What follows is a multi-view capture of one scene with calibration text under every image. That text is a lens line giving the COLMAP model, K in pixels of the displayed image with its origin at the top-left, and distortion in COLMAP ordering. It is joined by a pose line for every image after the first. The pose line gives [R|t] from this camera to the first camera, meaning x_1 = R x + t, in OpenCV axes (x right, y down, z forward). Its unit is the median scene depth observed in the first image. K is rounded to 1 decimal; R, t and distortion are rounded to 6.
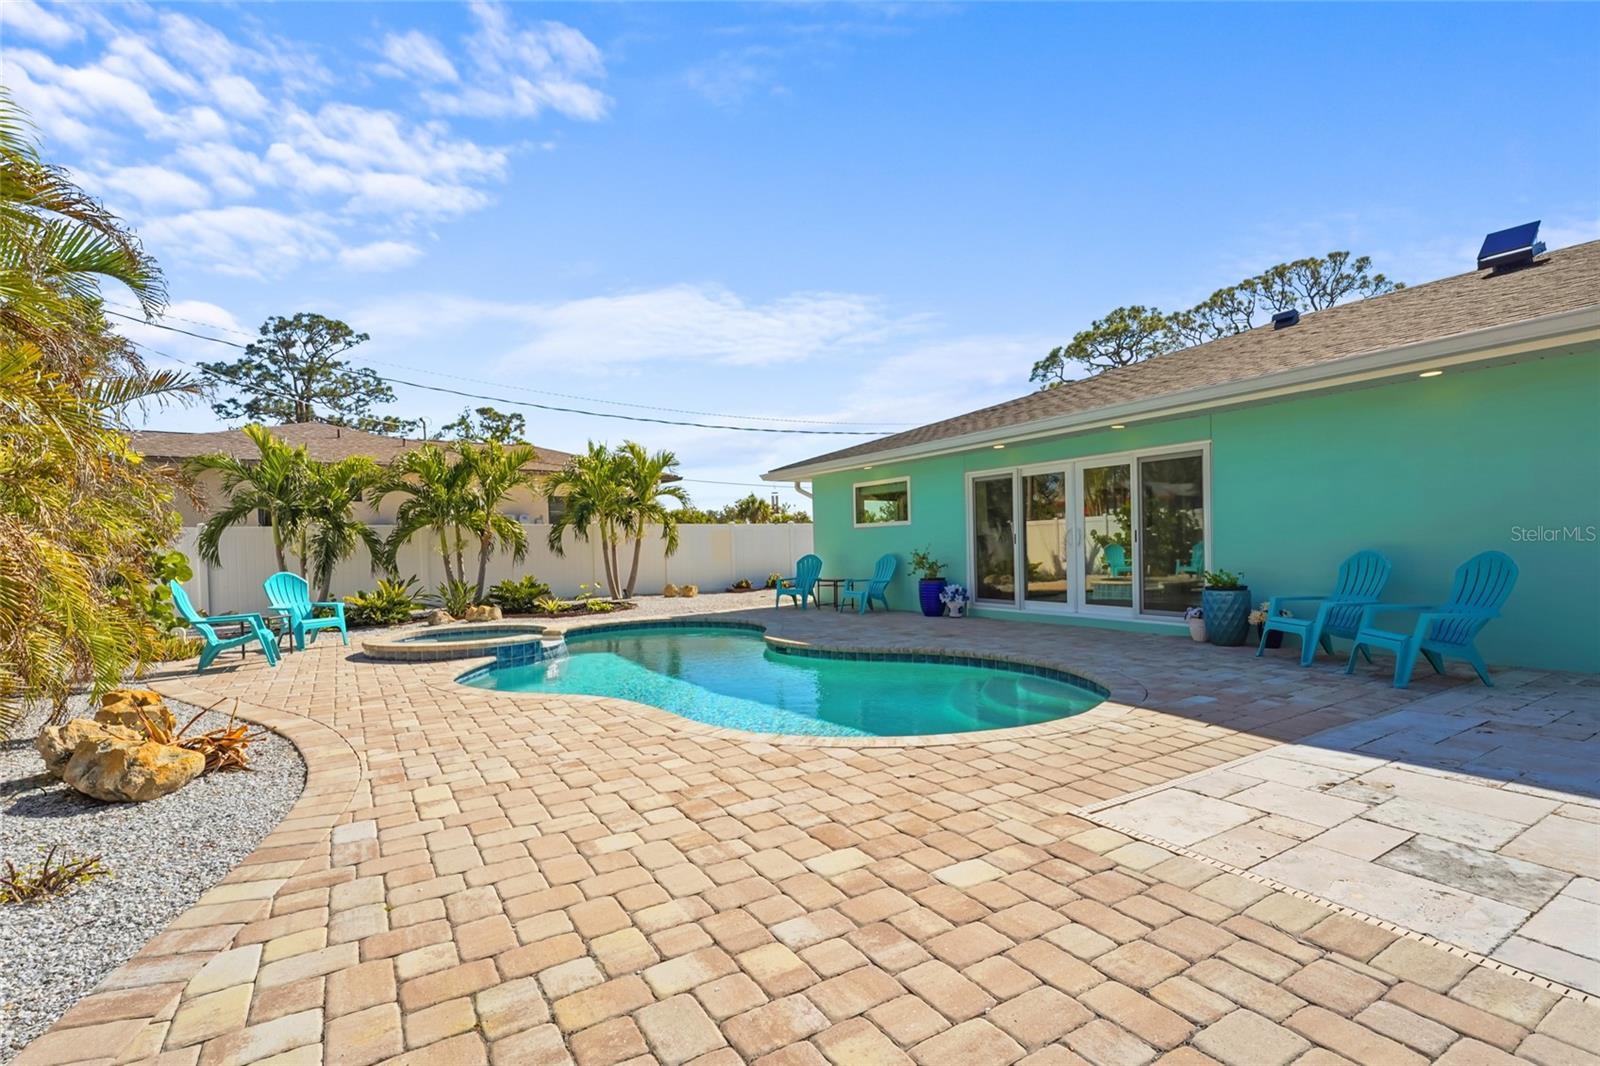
lens RADIAL K [[737.6, 0, 795.0], [0, 737.6, 542.4], [0, 0, 1]] dist [0.021182, -0.000001]
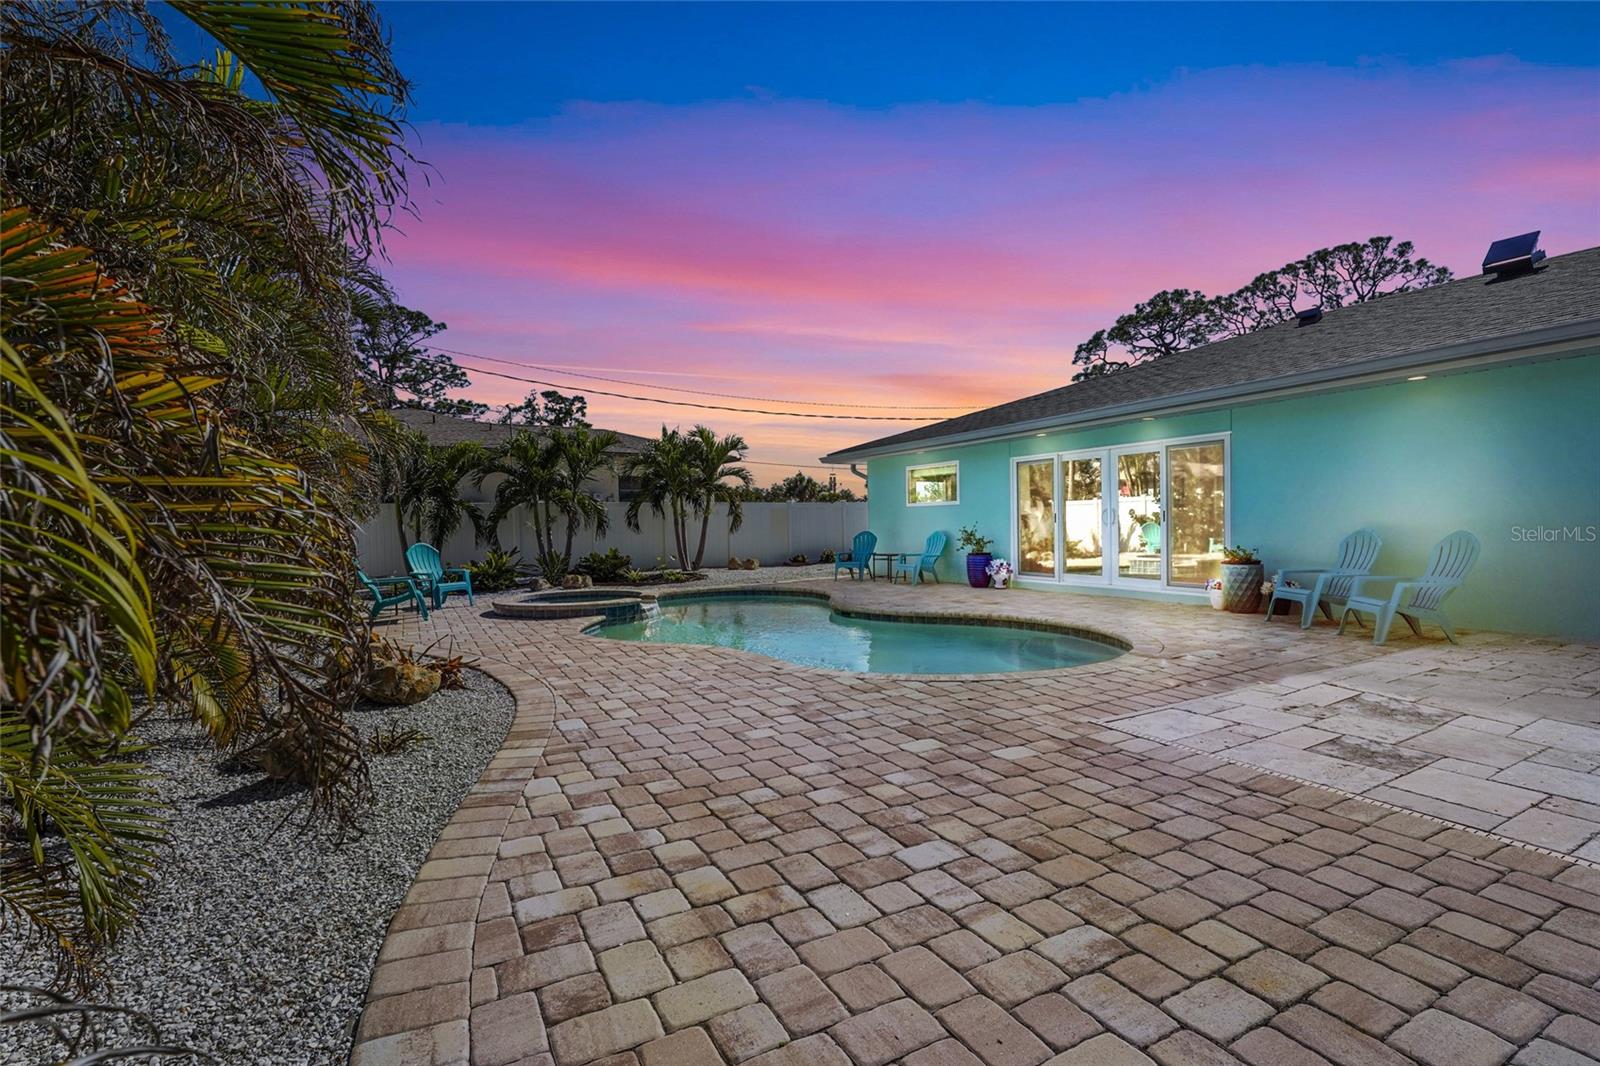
lens RADIAL K [[723.7, 0, 801.9], [0, 723.7, 530.2], [0, 0, 1]] dist [0.000883, 0.000306]
pose [[0.998746, 0.006176, -0.049690, -0.020156], [-0.005452, 0.999877, 0.014699, -0.000133], [0.049774, -0.014410, 0.998657, -0.075162]]
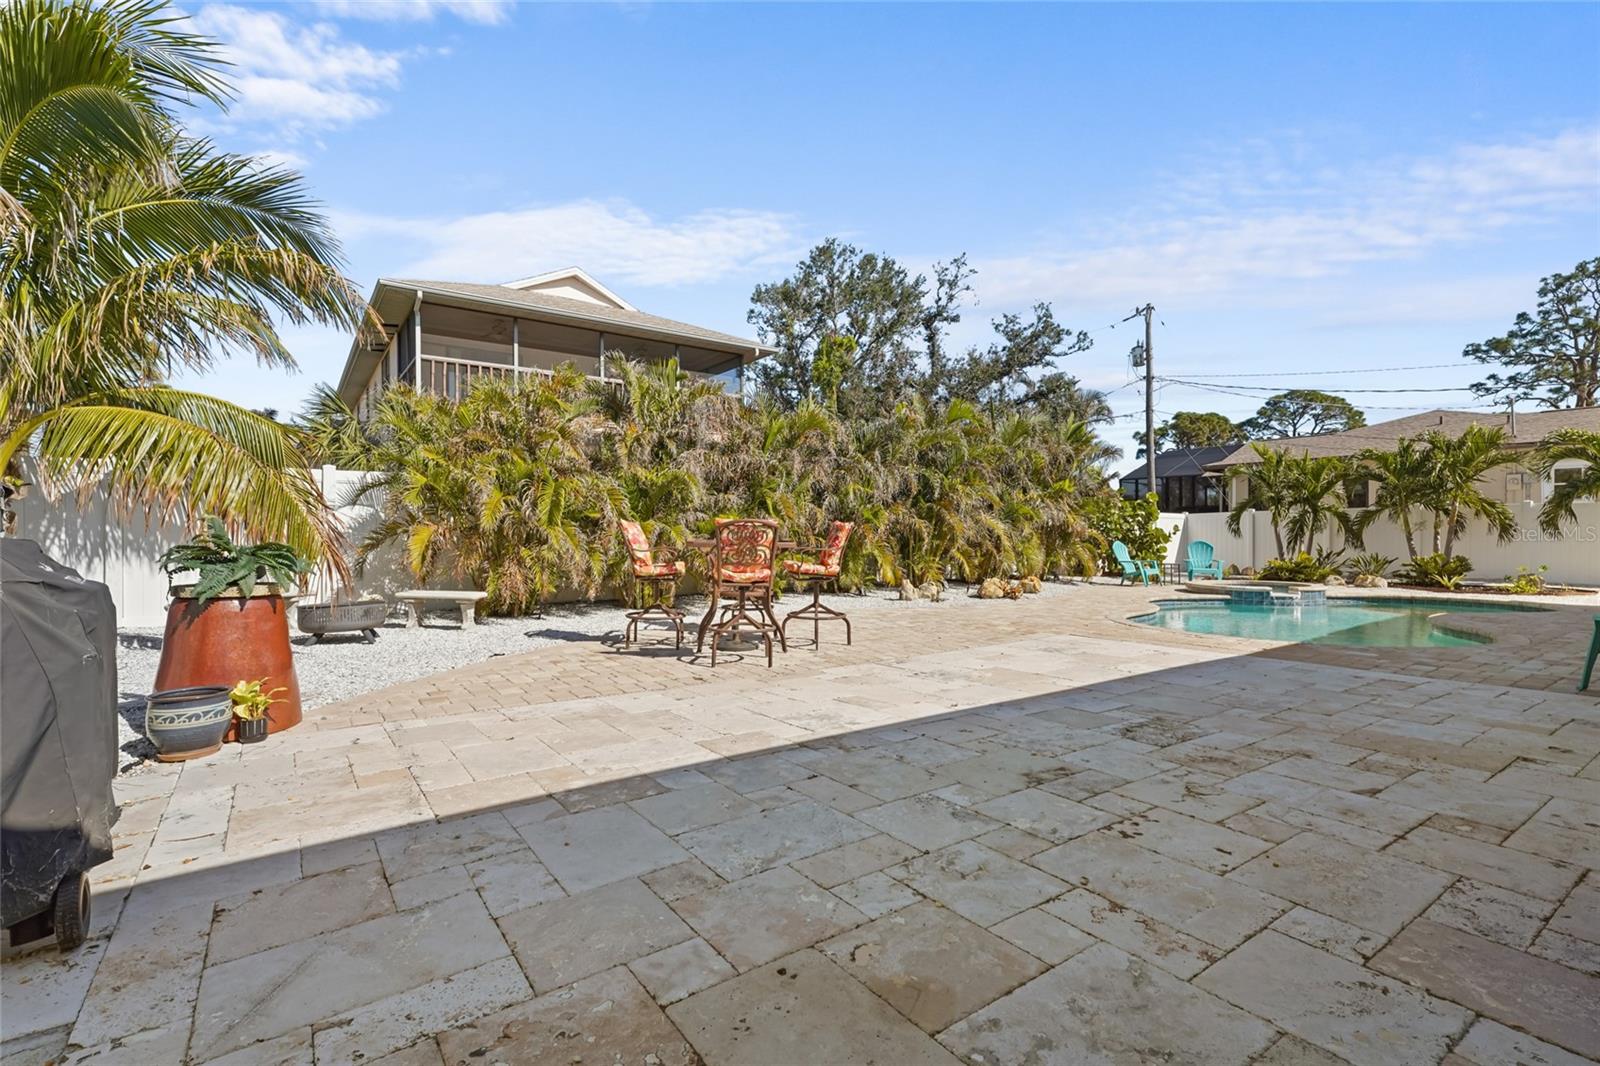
lens RADIAL K [[737.6, 0, 795.0], [0, 737.6, 542.4], [0, 0, 1]] dist [0.021182, -0.000001]
pose [[0.067467, 0.036389, -0.997058, 0.661198], [0.001769, 0.999329, 0.036592, -0.014271], [0.997720, -0.004232, 0.067357, -0.036651]]
